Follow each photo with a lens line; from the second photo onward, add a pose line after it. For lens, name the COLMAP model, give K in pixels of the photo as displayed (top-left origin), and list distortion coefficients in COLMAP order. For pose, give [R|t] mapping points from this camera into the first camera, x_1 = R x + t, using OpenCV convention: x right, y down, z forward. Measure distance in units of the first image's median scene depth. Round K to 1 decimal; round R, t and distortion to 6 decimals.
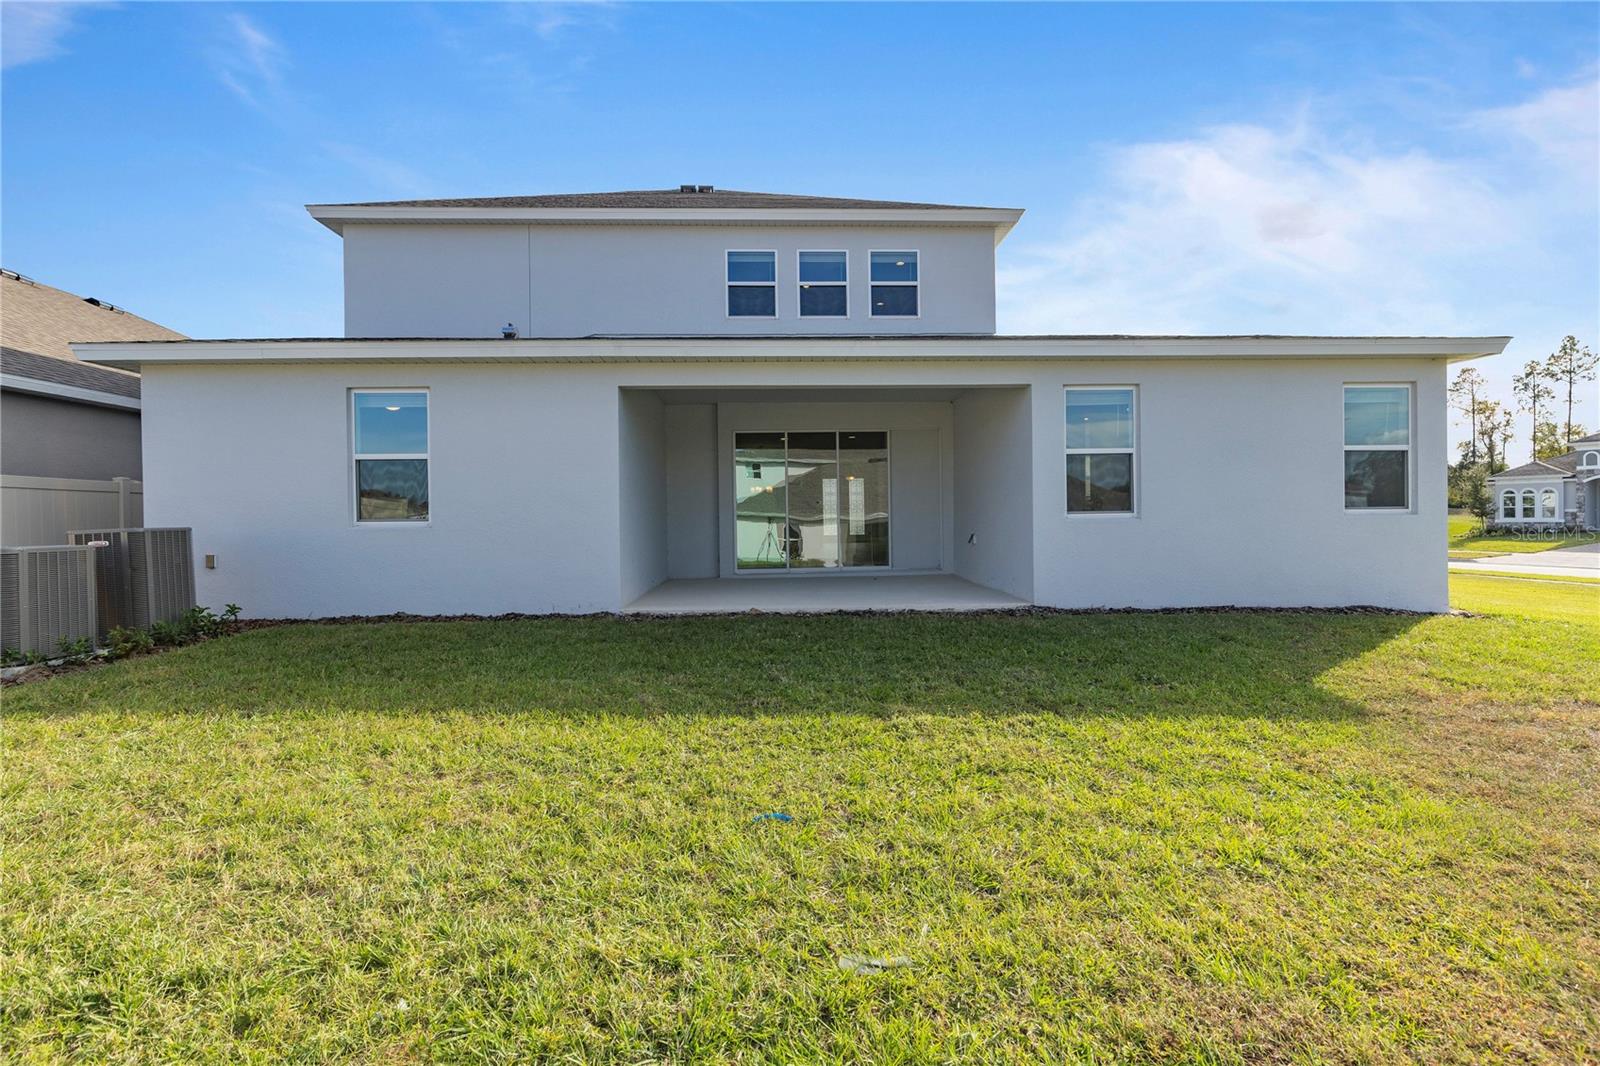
lens RADIAL K [[753.2, 0, 802.4], [0, 753.2, 513.8], [0, 0, 1]] dist [-0.002799, -0.000376]
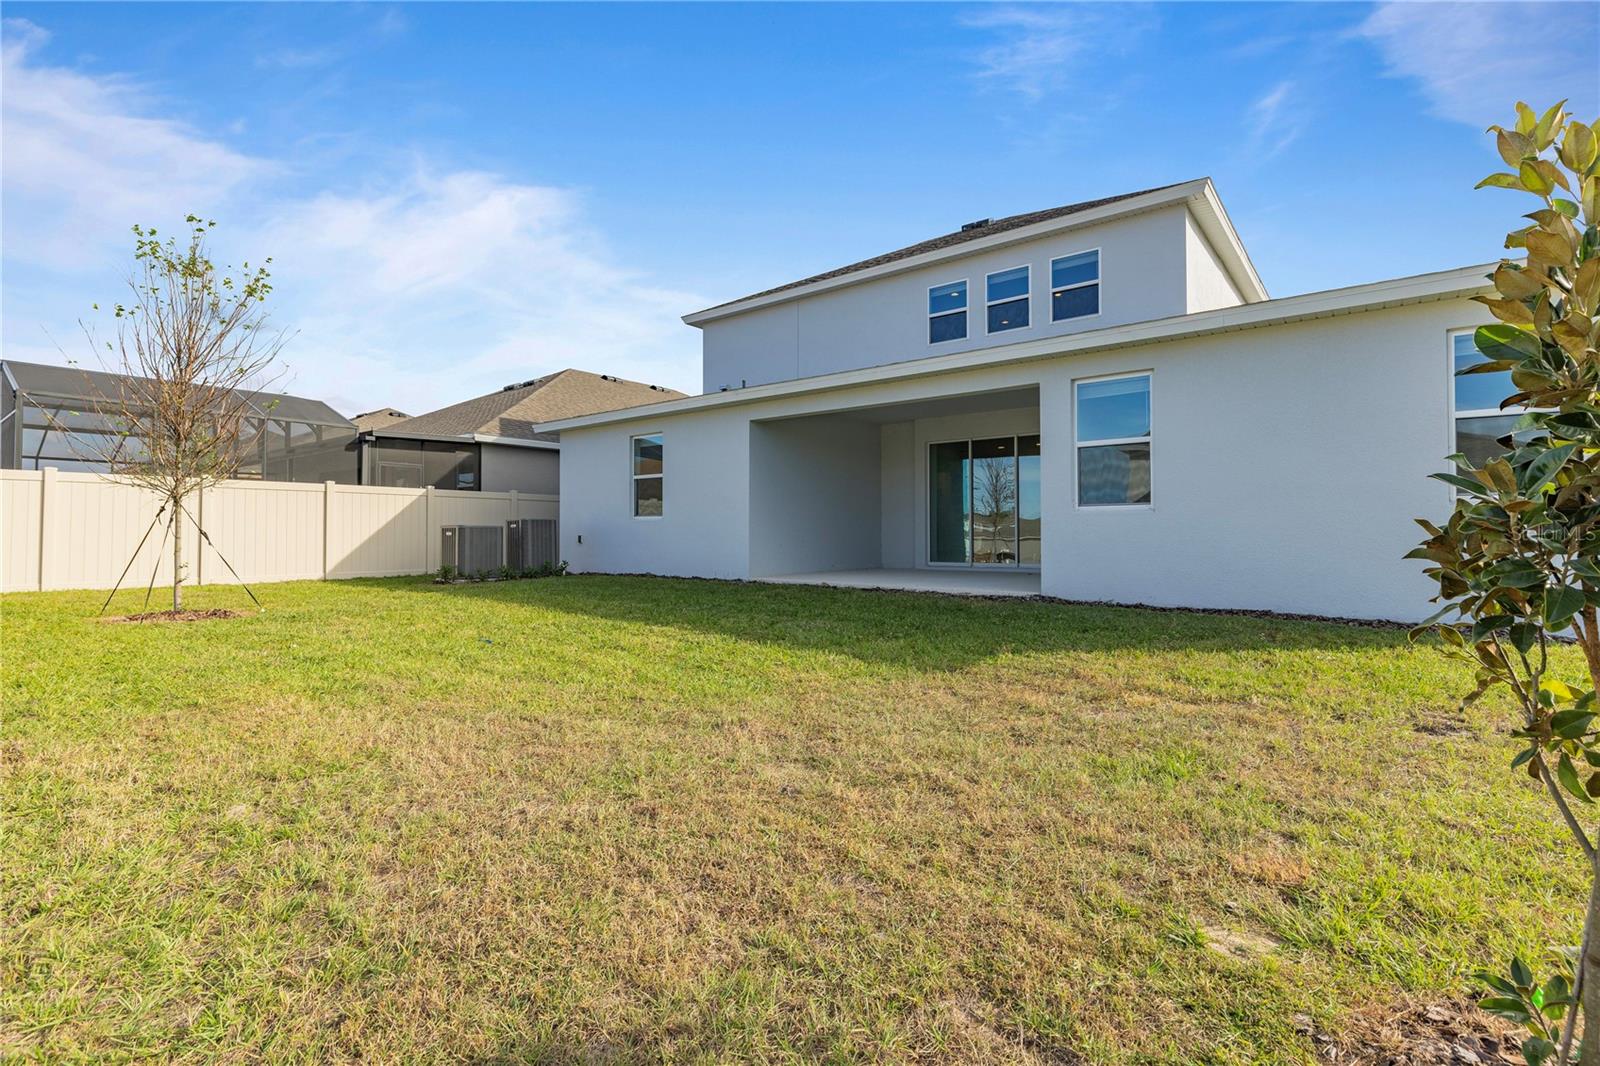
lens RADIAL K [[736.9, 0, 797.4], [0, 736.9, 510.1], [0, 0, 1]] dist [-0.002862, -0.000951]
pose [[0.756615, -0.010038, -0.653784, 0.510429], [-0.002583, 0.999828, -0.018340, 0.017637], [0.653855, 0.015565, 0.756459, 0.006237]]
